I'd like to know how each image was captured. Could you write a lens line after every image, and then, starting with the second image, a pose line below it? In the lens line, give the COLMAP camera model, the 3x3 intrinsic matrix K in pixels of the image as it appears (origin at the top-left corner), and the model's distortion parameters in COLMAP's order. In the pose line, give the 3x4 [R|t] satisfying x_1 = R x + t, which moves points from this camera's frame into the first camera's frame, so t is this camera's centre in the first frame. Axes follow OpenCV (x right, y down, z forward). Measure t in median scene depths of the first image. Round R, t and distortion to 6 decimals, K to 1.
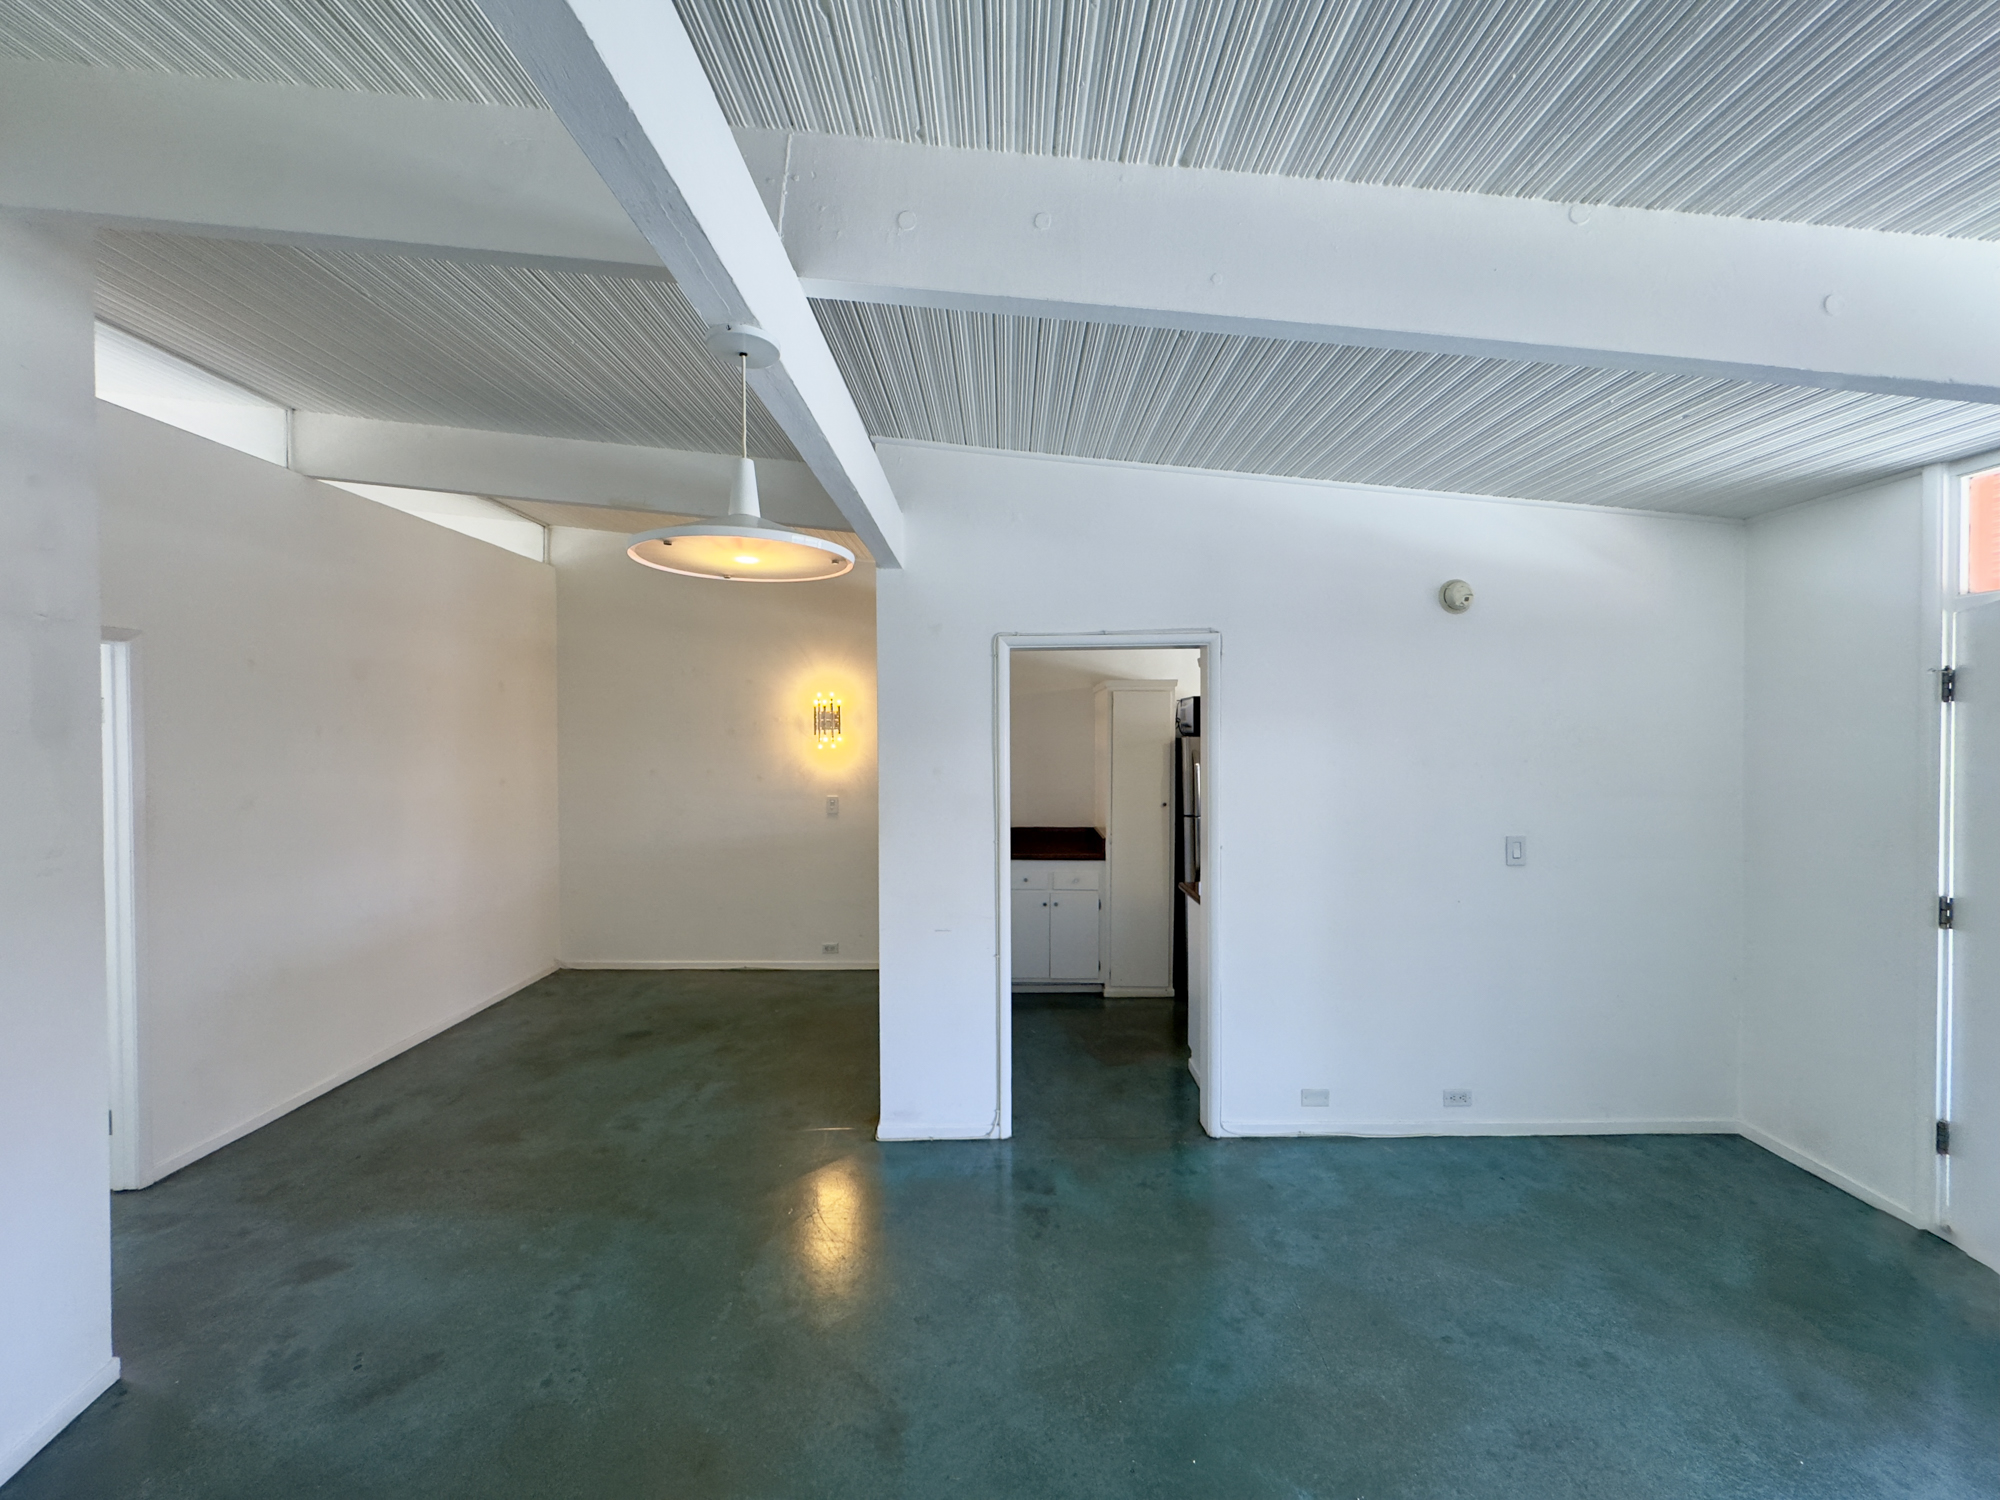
lens RADIAL K [[798.6, 0, 1000.0], [0, 798.6, 750.0], [0, 0, 1]] dist [0.000518, -0.000017]
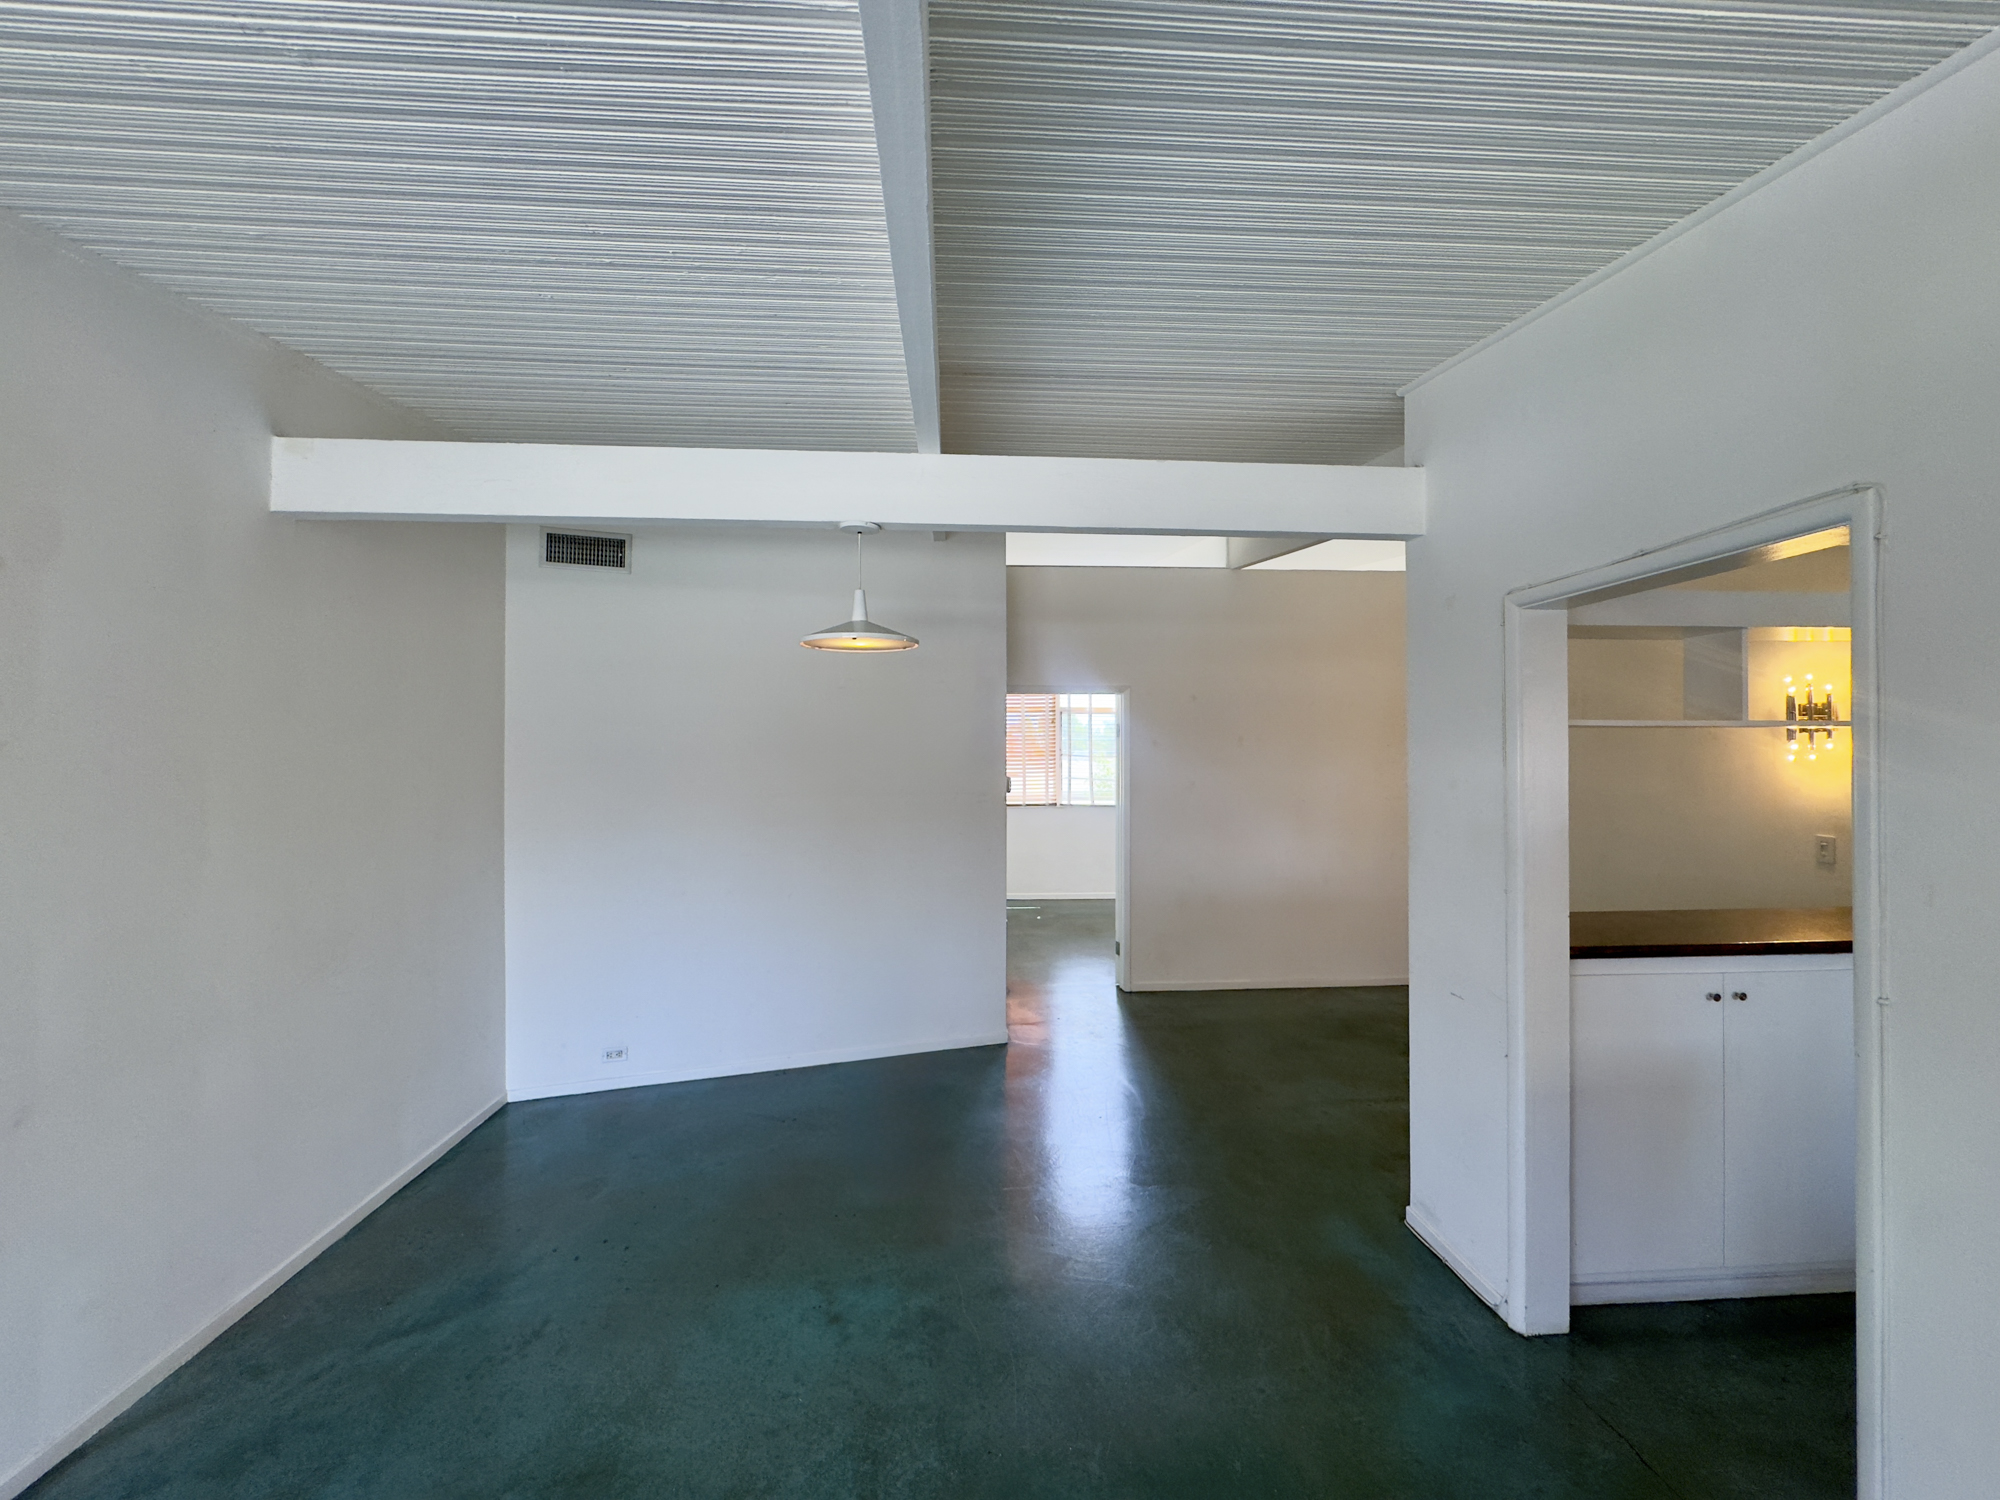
lens RADIAL K [[798.6, 0, 1000.0], [0, 798.6, 750.0], [0, 0, 1]] dist [0.000518, -0.000017]
pose [[0.073860, 0.000594, -0.997268, 0.484818], [-0.014347, 0.999897, -0.000467, -0.001319], [0.997165, 0.014342, 0.073861, 0.375160]]
